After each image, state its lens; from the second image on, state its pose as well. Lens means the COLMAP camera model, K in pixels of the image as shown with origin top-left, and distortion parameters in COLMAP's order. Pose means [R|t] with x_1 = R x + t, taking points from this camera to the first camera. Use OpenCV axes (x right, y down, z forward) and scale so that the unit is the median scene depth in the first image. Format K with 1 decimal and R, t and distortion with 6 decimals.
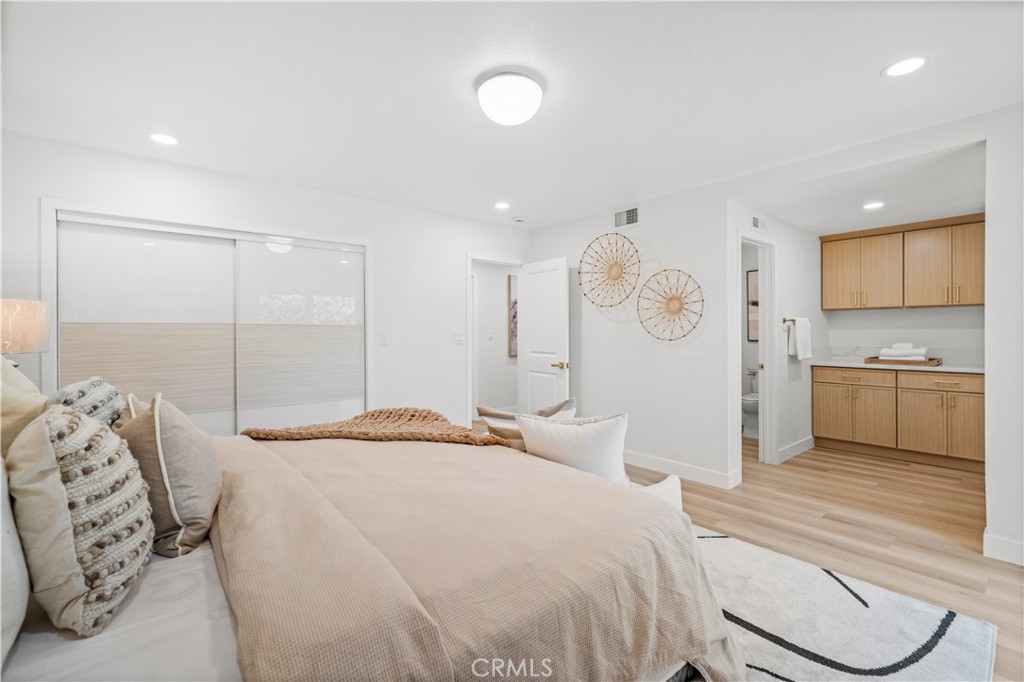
lens RADIAL K [[446.4, 0, 512.0], [0, 446.4, 333.9], [0, 0, 1]] dist [-0.001124, 0.000017]
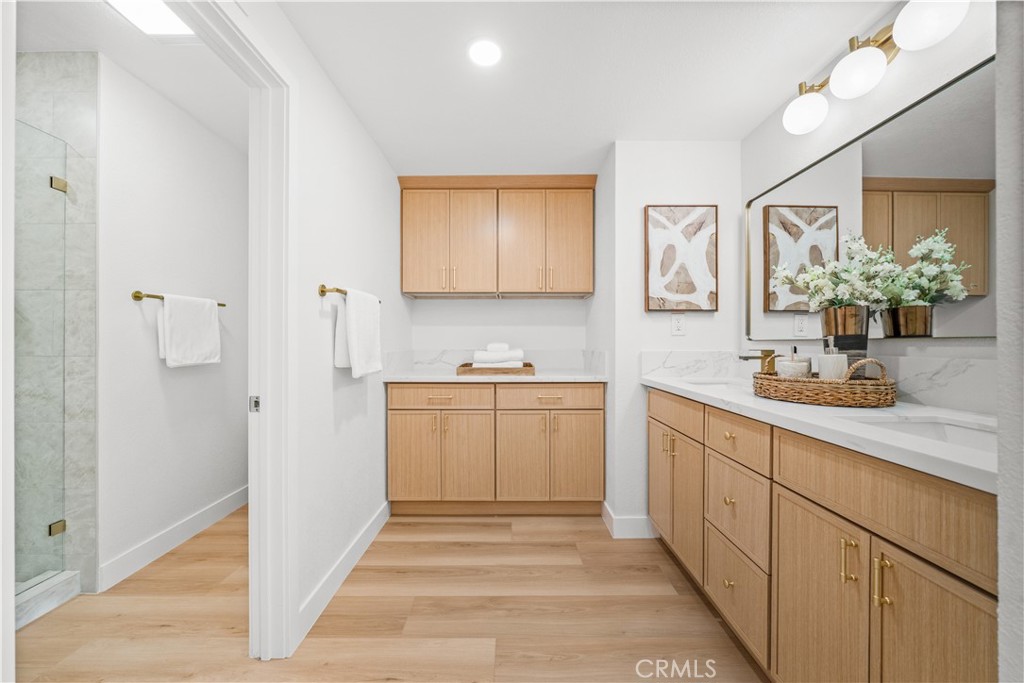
lens RADIAL K [[364.8, 0, 503.2], [0, 364.8, 341.2], [0, 0, 1]] dist [-0.005193, 0.000265]
pose [[0.657687, 0.006698, 0.753261, 0.443772], [0.000855, 0.999953, -0.009637, 0.022904], [-0.753291, 0.006982, 0.657651, 0.610954]]
